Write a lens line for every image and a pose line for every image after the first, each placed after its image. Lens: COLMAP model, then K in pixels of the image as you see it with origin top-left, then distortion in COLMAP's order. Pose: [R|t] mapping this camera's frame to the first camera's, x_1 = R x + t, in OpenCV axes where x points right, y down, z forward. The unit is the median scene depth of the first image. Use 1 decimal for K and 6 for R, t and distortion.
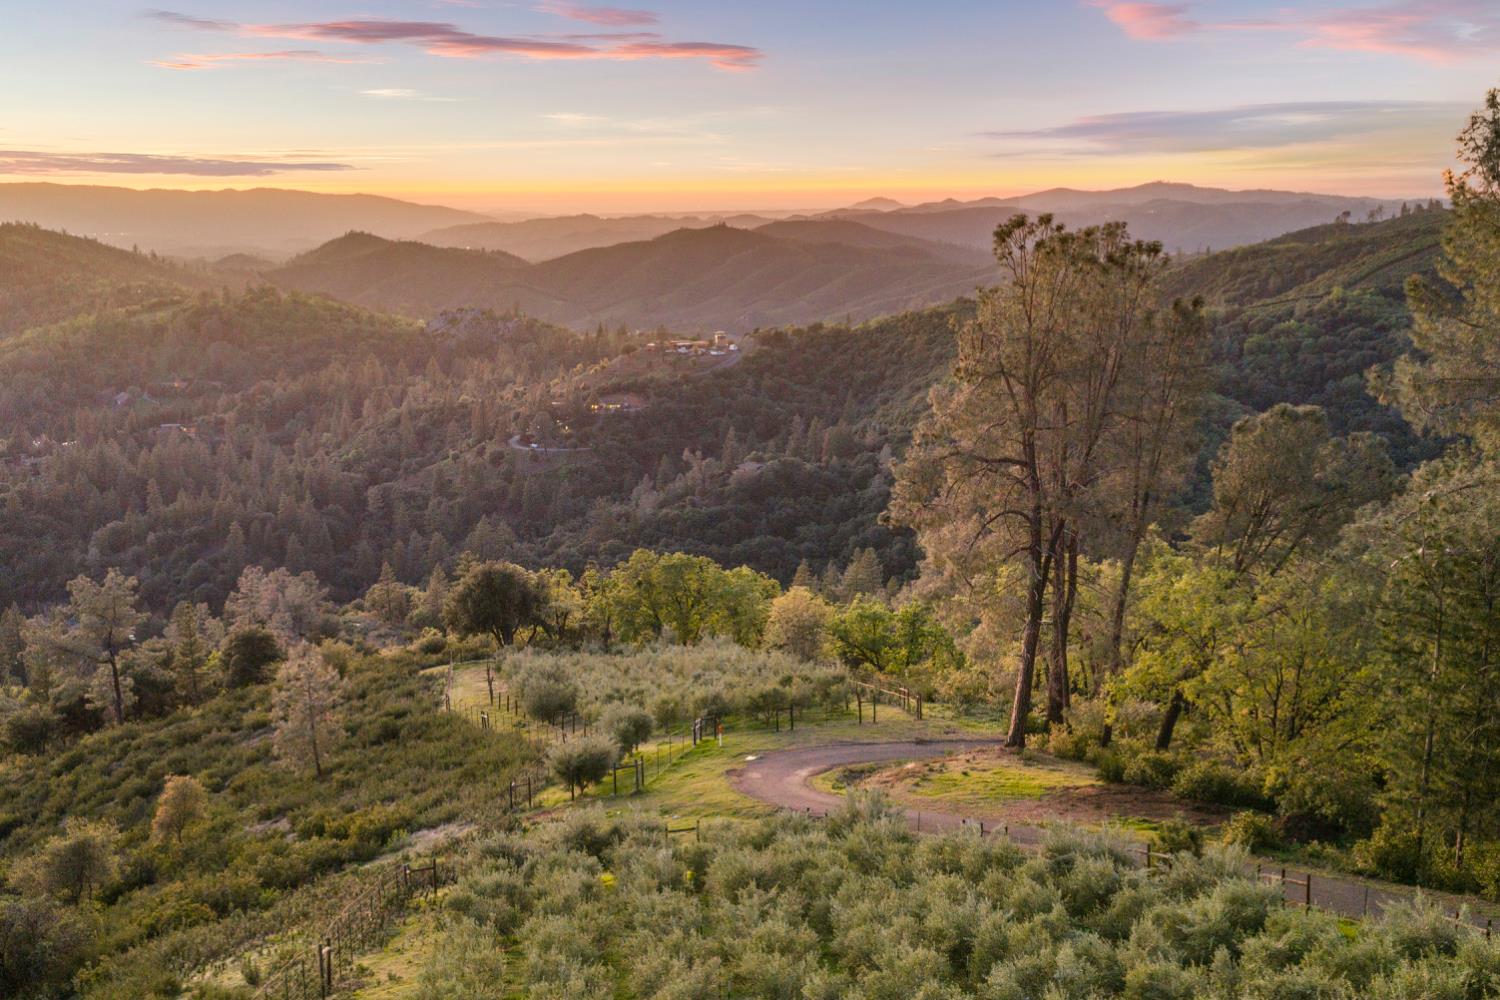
lens RADIAL K [[1221.2, 0, 759.2], [0, 1221.2, 461.4], [0, 0, 1]] dist [0.000007, -0.007697]
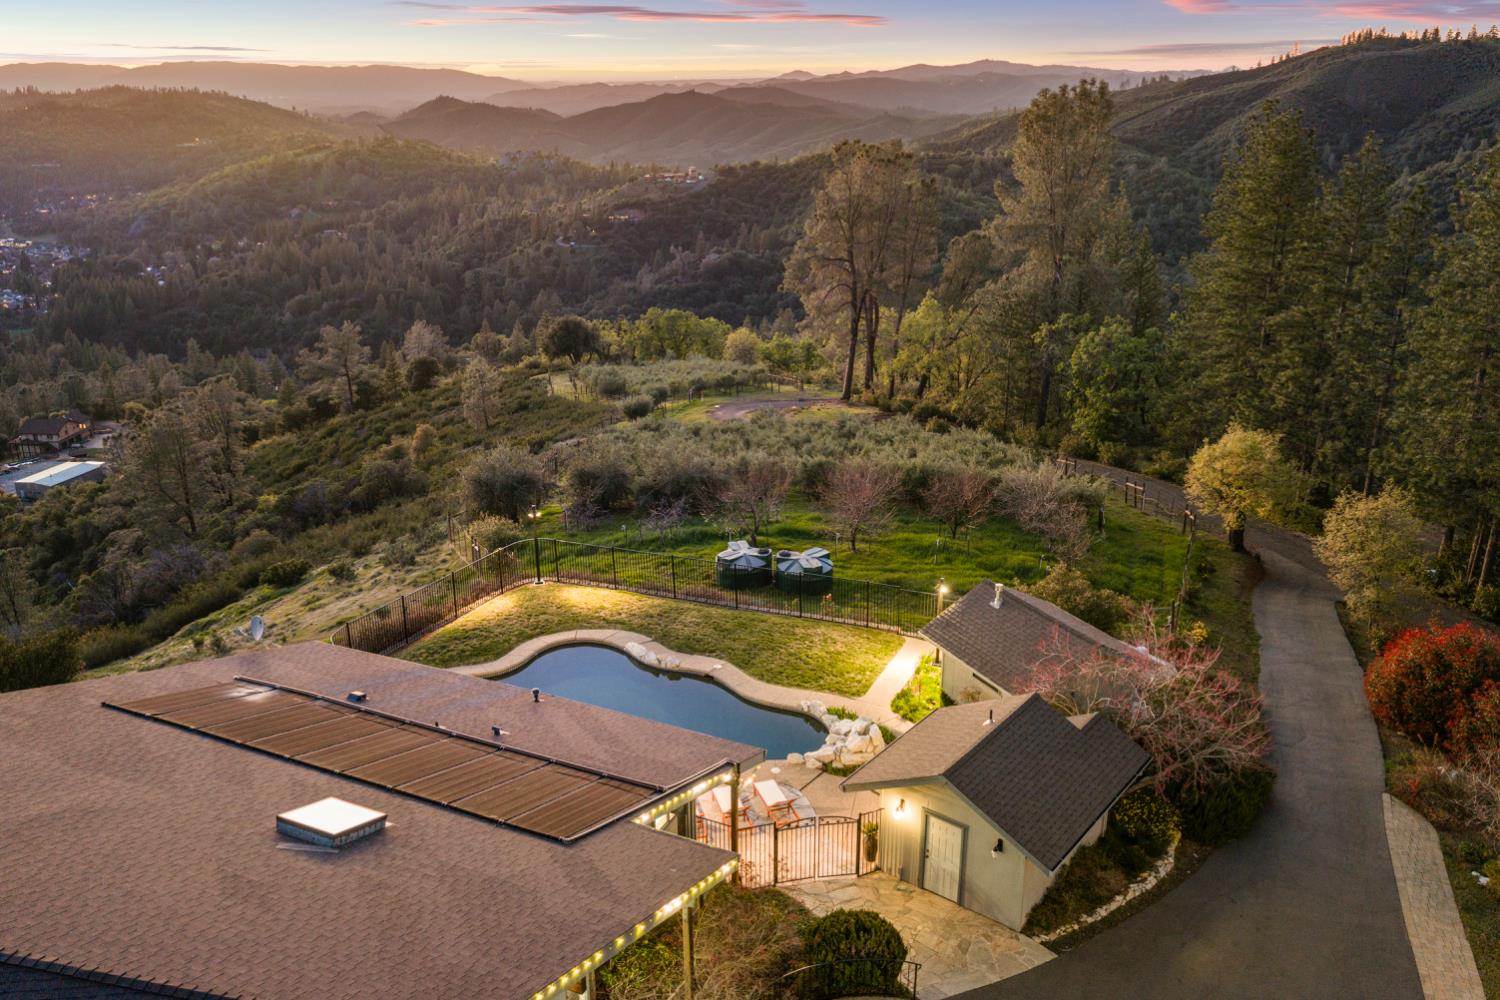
lens RADIAL K [[1221.2, 0, 759.2], [0, 1221.2, 461.4], [0, 0, 1]] dist [0.000007, -0.007697]
pose [[0.999416, -0.011280, 0.032248, -0.002452], [0.005211, 0.983206, 0.182427, -0.028340], [-0.033764, -0.182152, 0.982690, -0.722919]]
